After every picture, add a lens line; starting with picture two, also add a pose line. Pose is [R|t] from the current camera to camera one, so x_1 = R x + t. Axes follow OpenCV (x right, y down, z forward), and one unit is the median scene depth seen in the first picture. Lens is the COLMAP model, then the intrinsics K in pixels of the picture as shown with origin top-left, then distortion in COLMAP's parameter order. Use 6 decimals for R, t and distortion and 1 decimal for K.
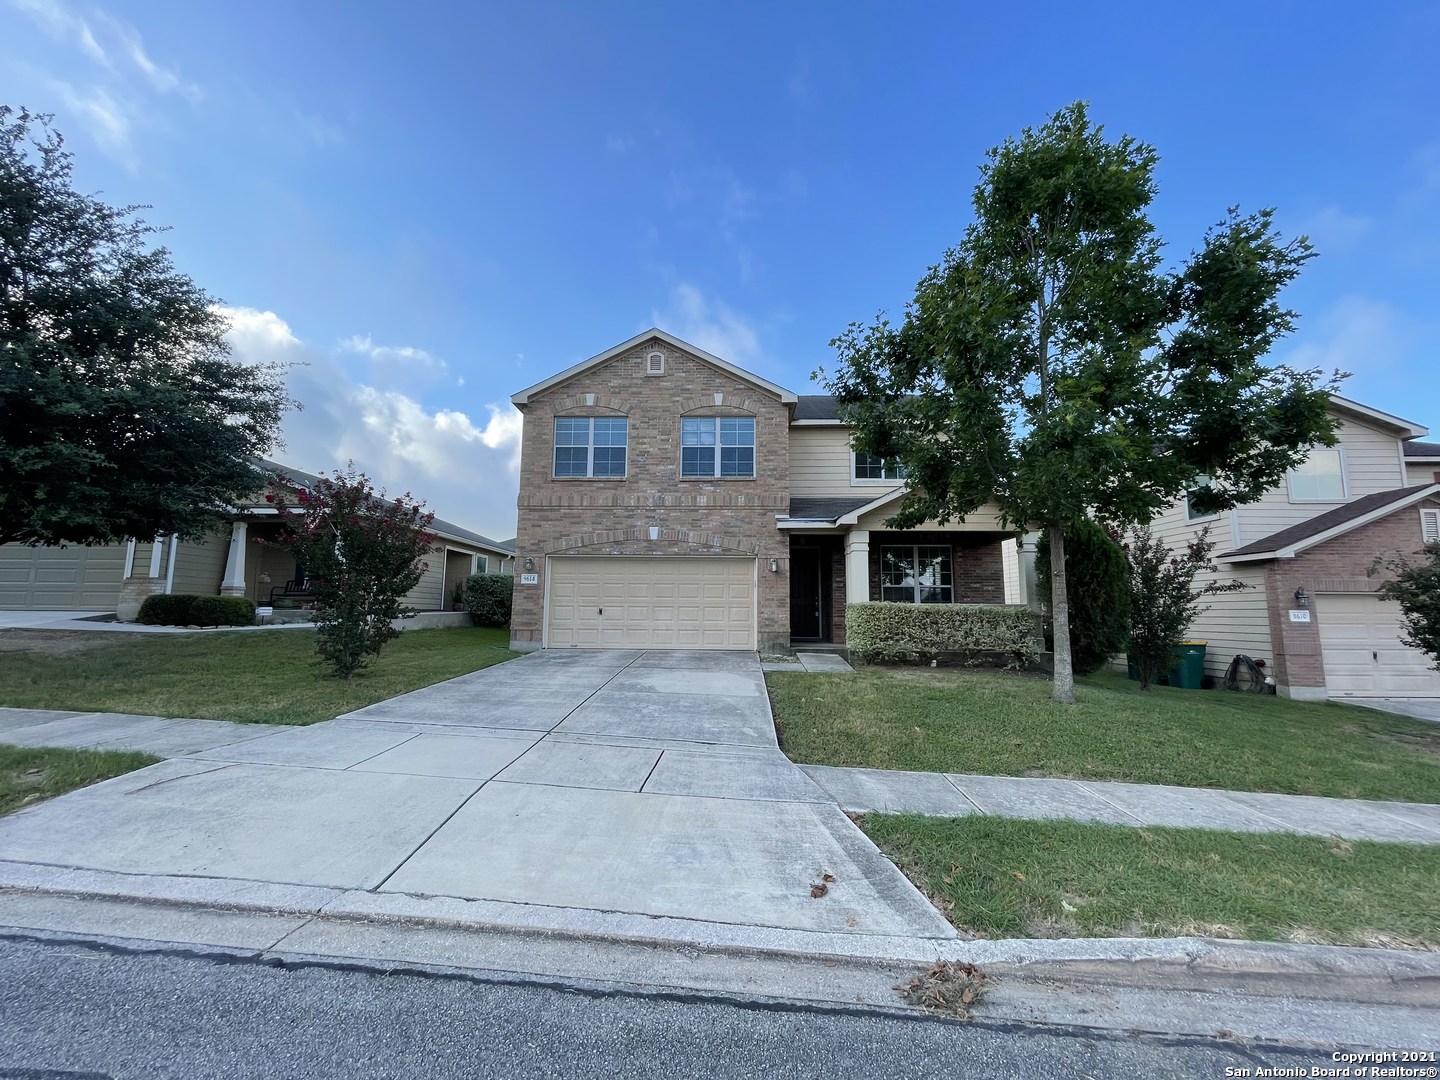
lens RADIAL K [[582.8, 0, 715.7], [0, 582.8, 538.9], [0, 0, 1]] dist [-0.000487, 0.000361]
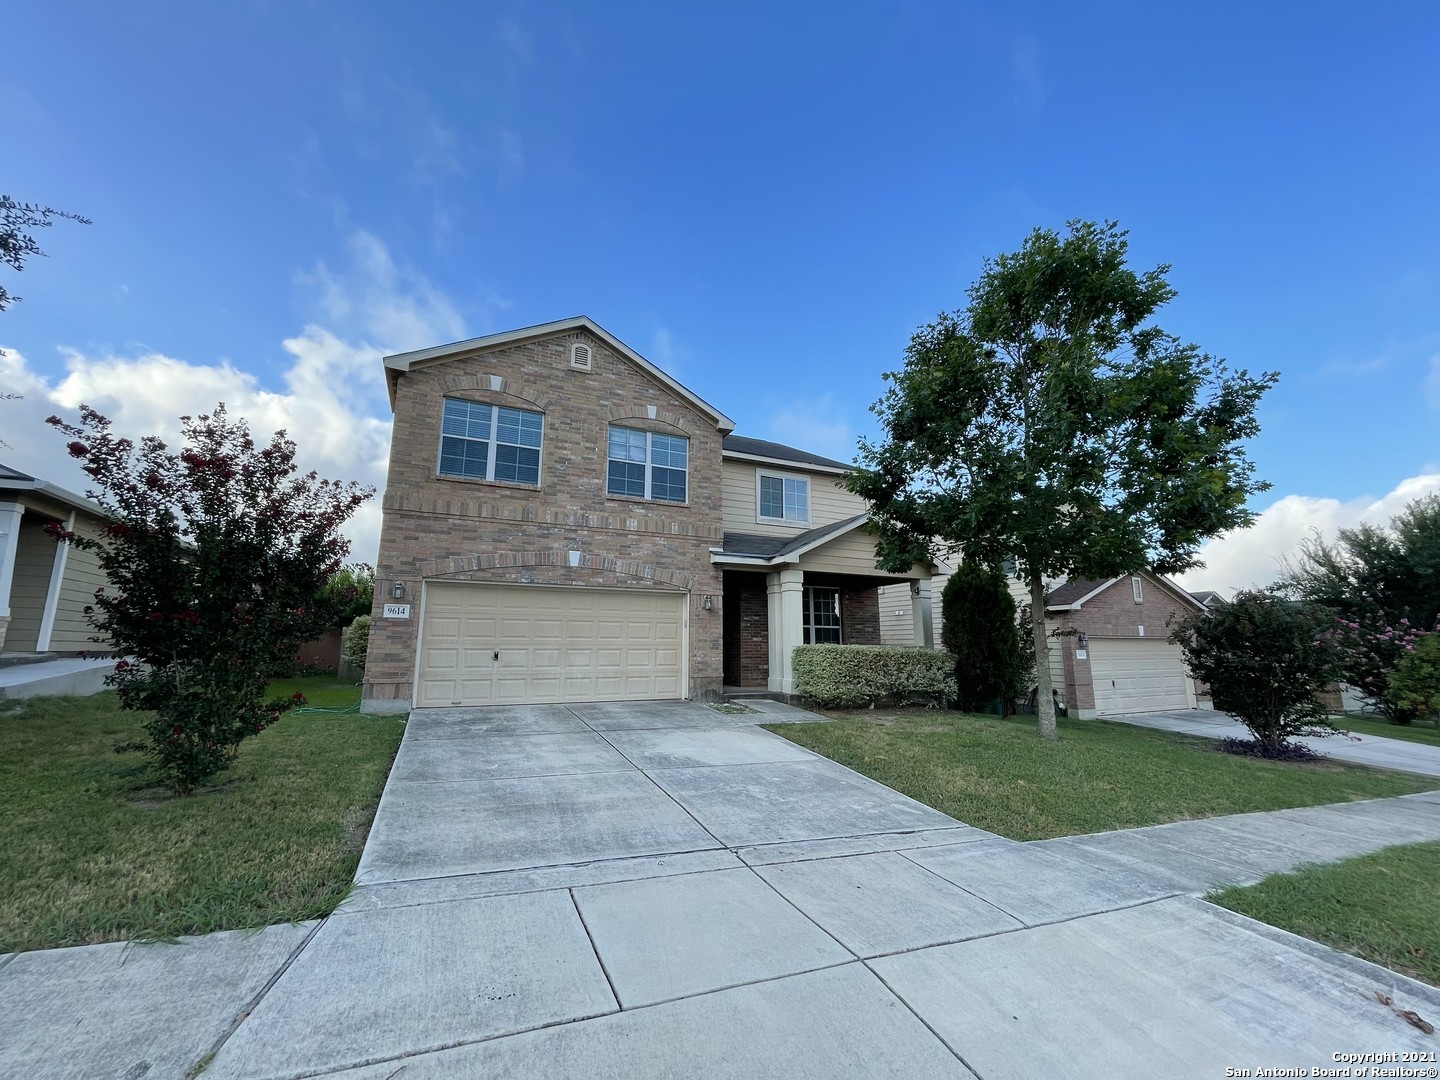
lens RADIAL K [[582.8, 0, 717.7], [0, 582.8, 539.3], [0, 0, 1]] dist [-0.000487, 0.000361]
pose [[0.890080, 0.079329, 0.448848, -0.294987], [-0.055017, 0.996237, -0.066974, 0.006905], [-0.452472, 0.034918, 0.891095, 0.177076]]
